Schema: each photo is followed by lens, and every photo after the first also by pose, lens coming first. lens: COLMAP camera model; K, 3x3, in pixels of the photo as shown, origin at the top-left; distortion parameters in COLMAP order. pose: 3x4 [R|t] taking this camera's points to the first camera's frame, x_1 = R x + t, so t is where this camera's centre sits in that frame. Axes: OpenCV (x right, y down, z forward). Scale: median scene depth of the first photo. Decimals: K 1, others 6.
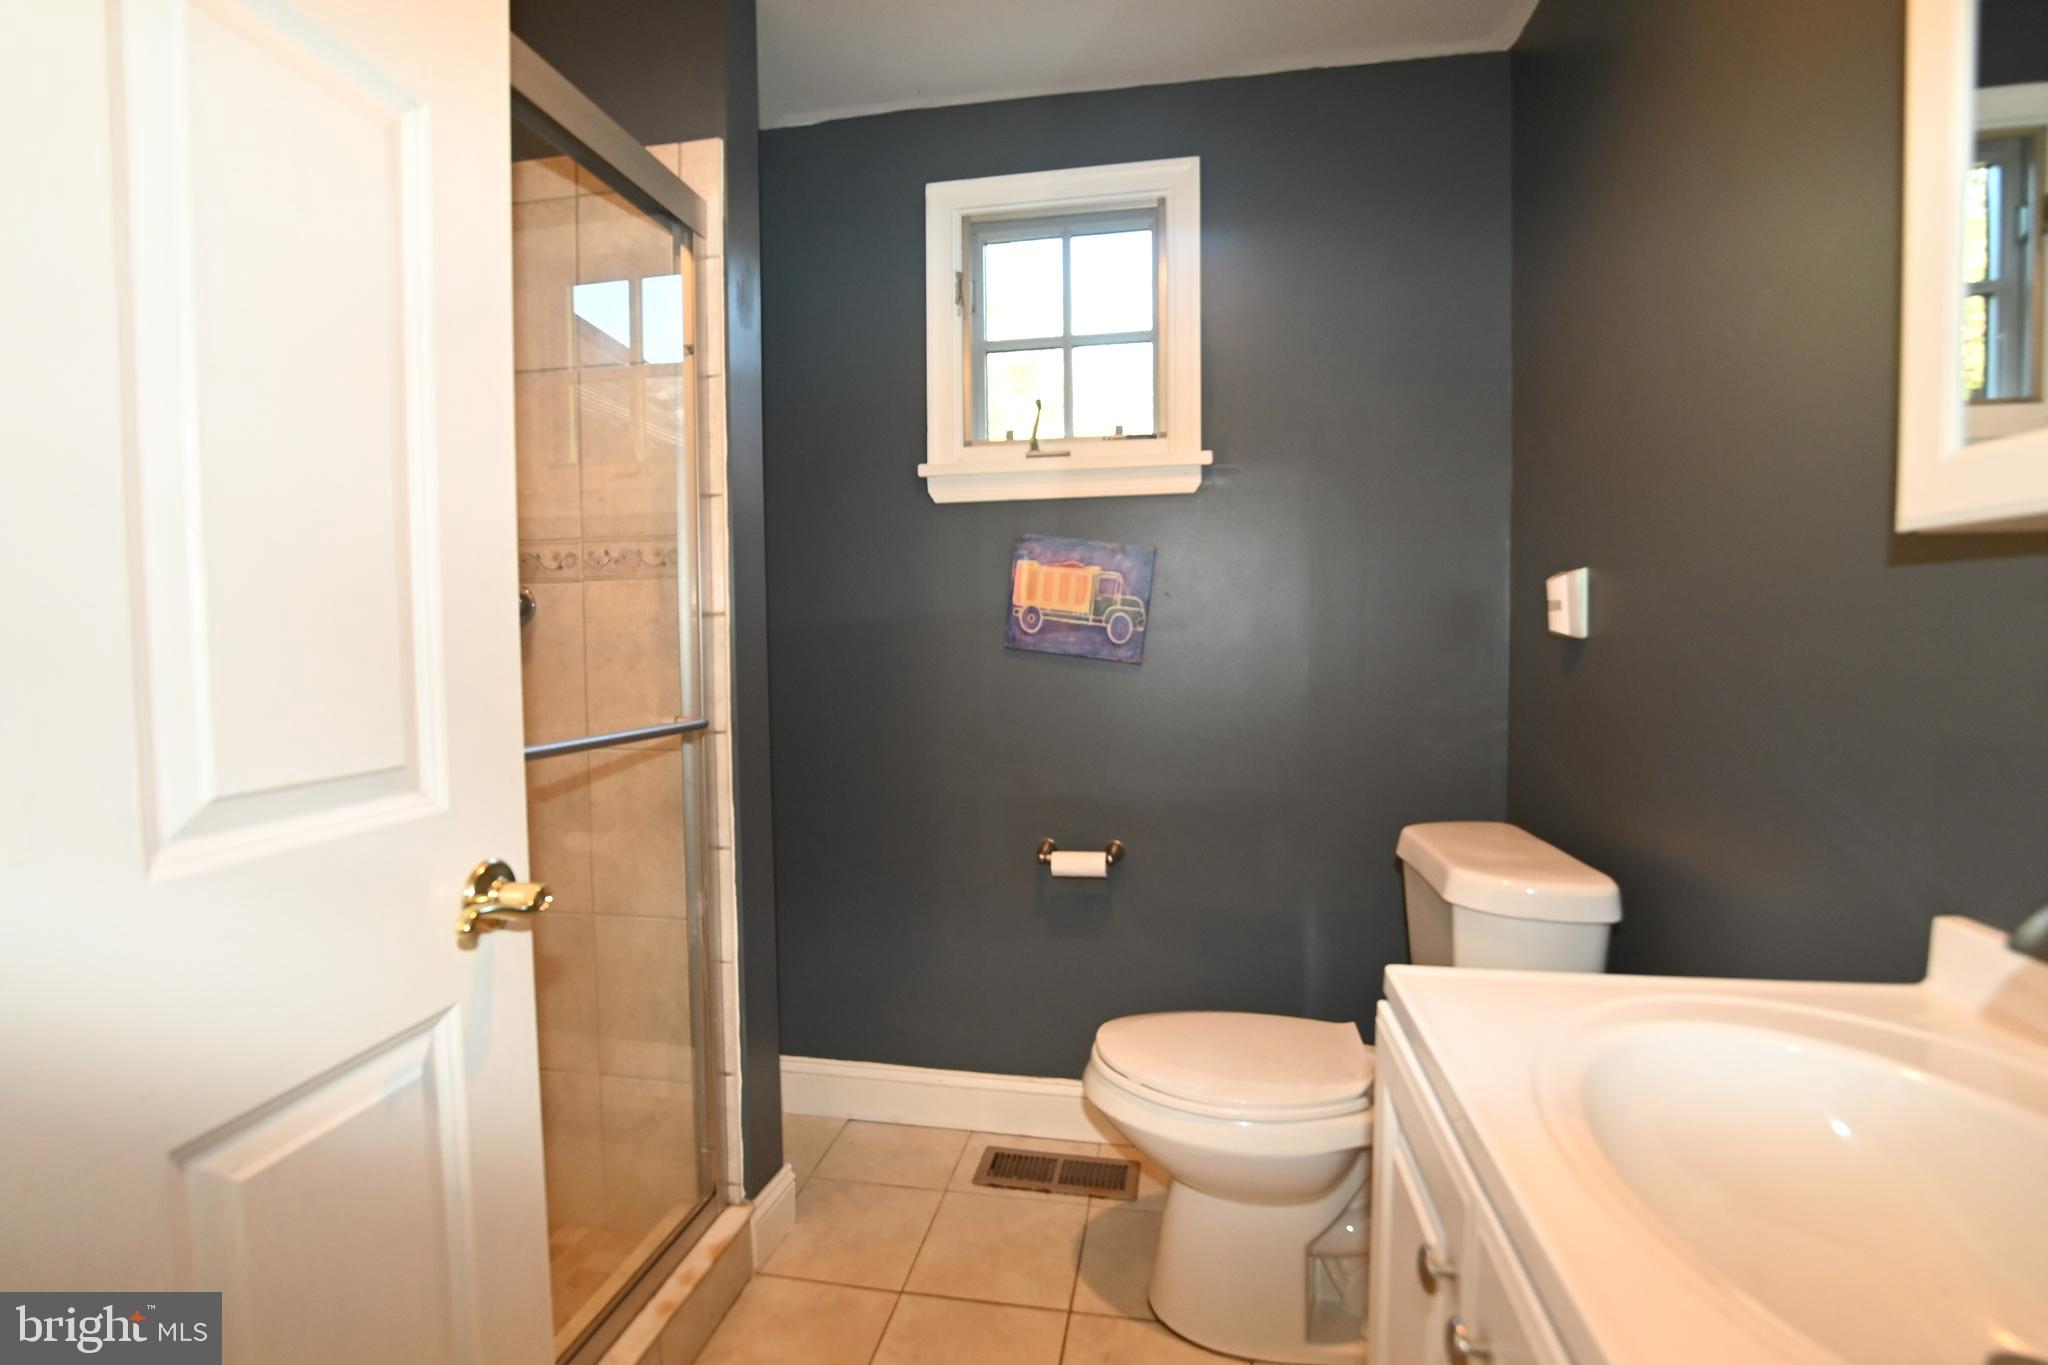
lens RADIAL K [[929.9, 0, 1028.4], [0, 929.9, 673.1], [0, 0, 1]] dist [-0.031648, 0.002982]
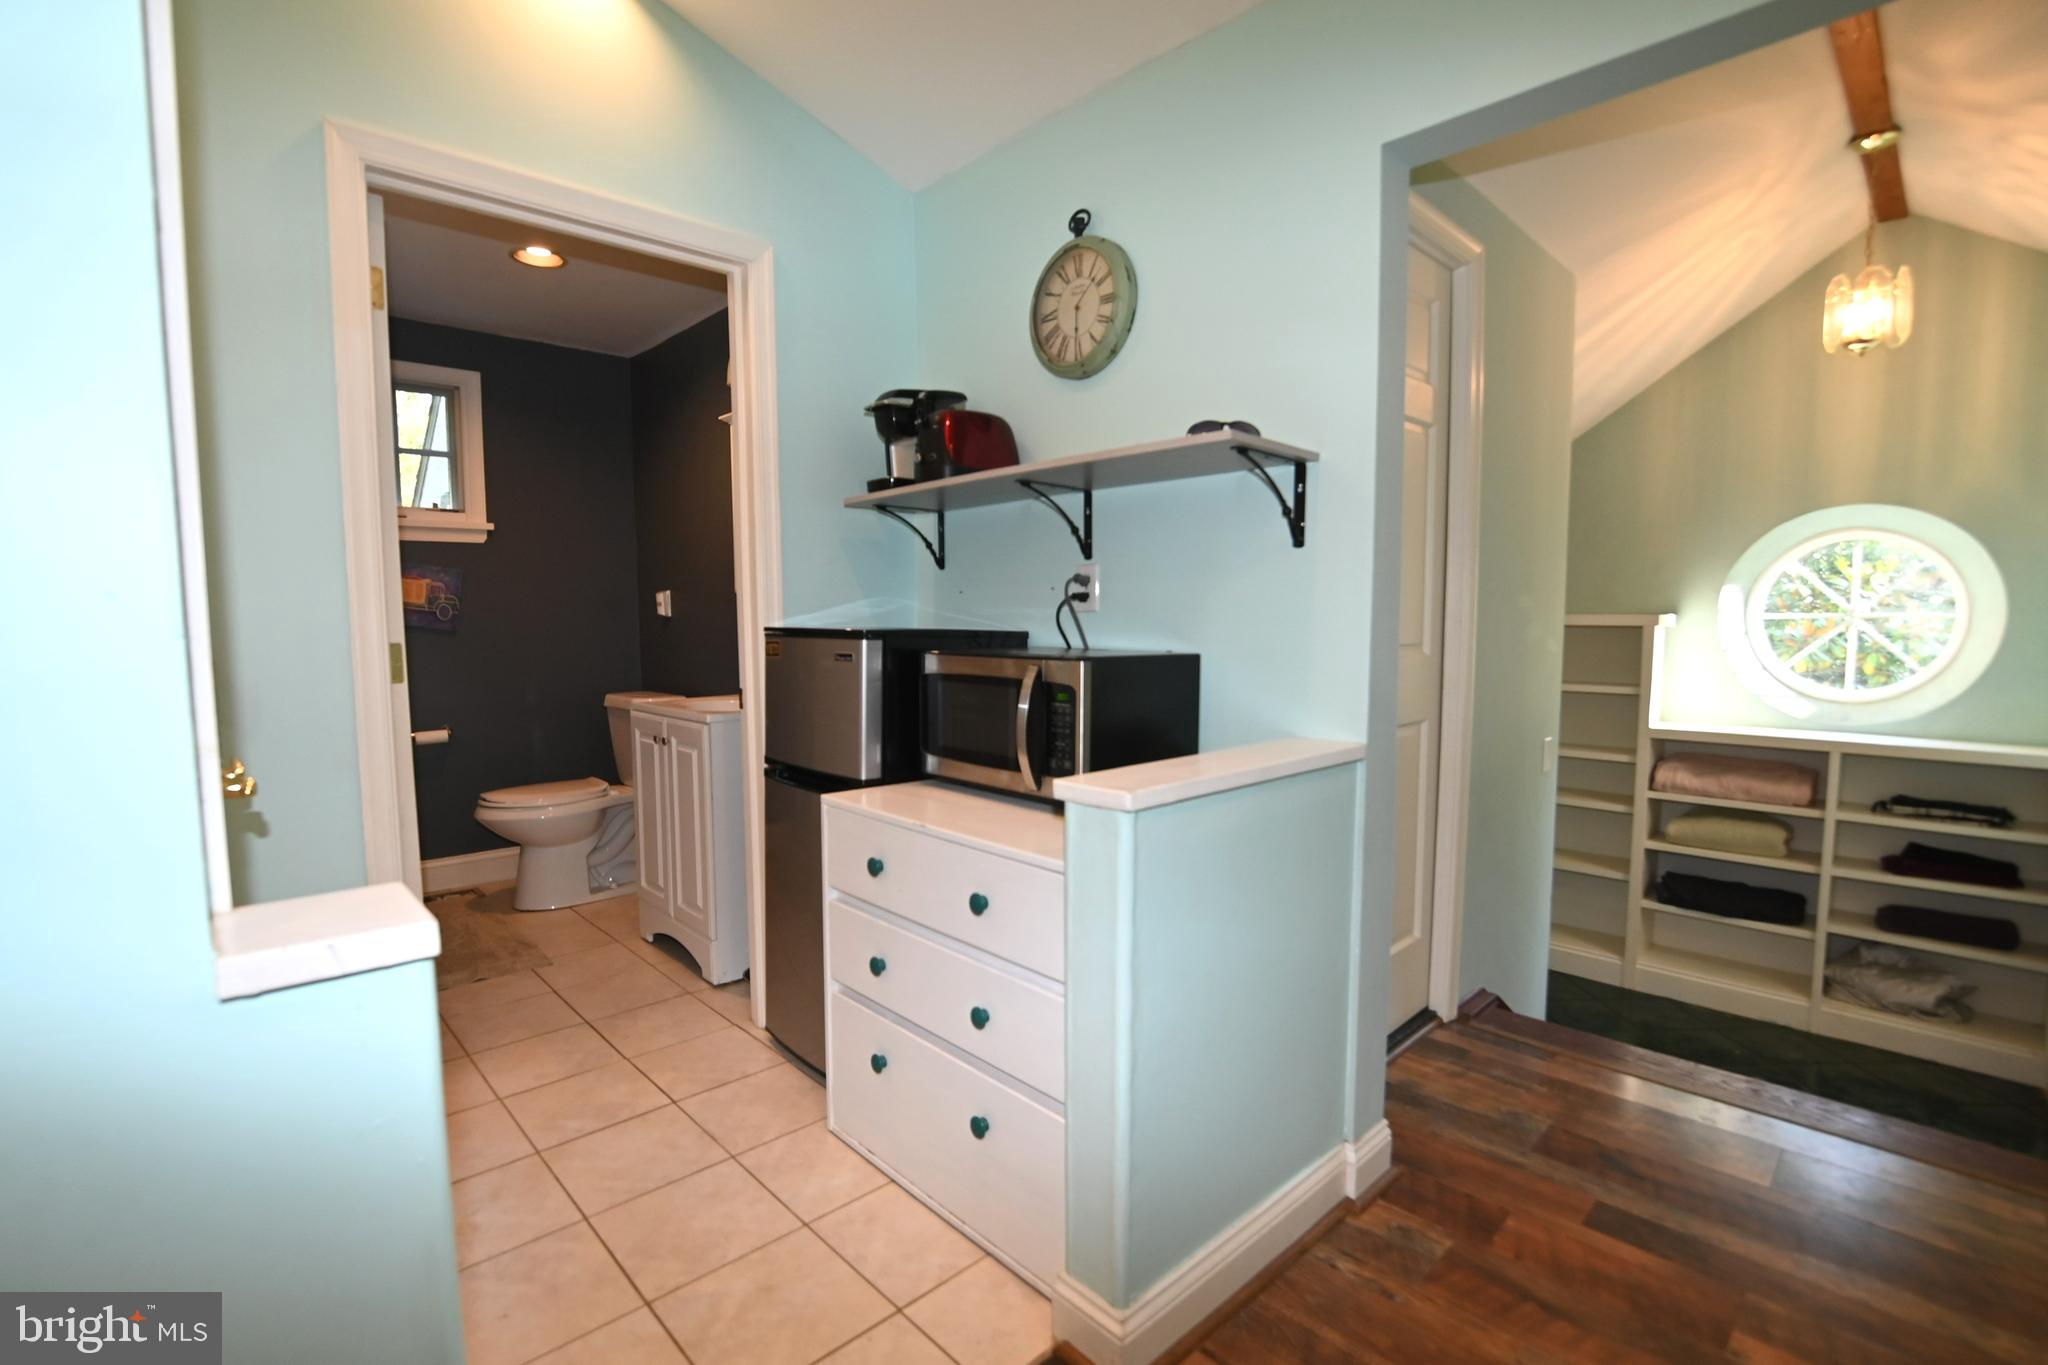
lens RADIAL K [[929.9, 0, 1025.1], [0, 929.9, 686.9], [0, 0, 1]] dist [-0.031648, 0.002982]
pose [[0.588458, -0.049393, 0.807018, -0.737422], [0.038218, 0.998716, 0.033258, 0.088091], [-0.807624, 0.011272, 0.589590, -1.076659]]
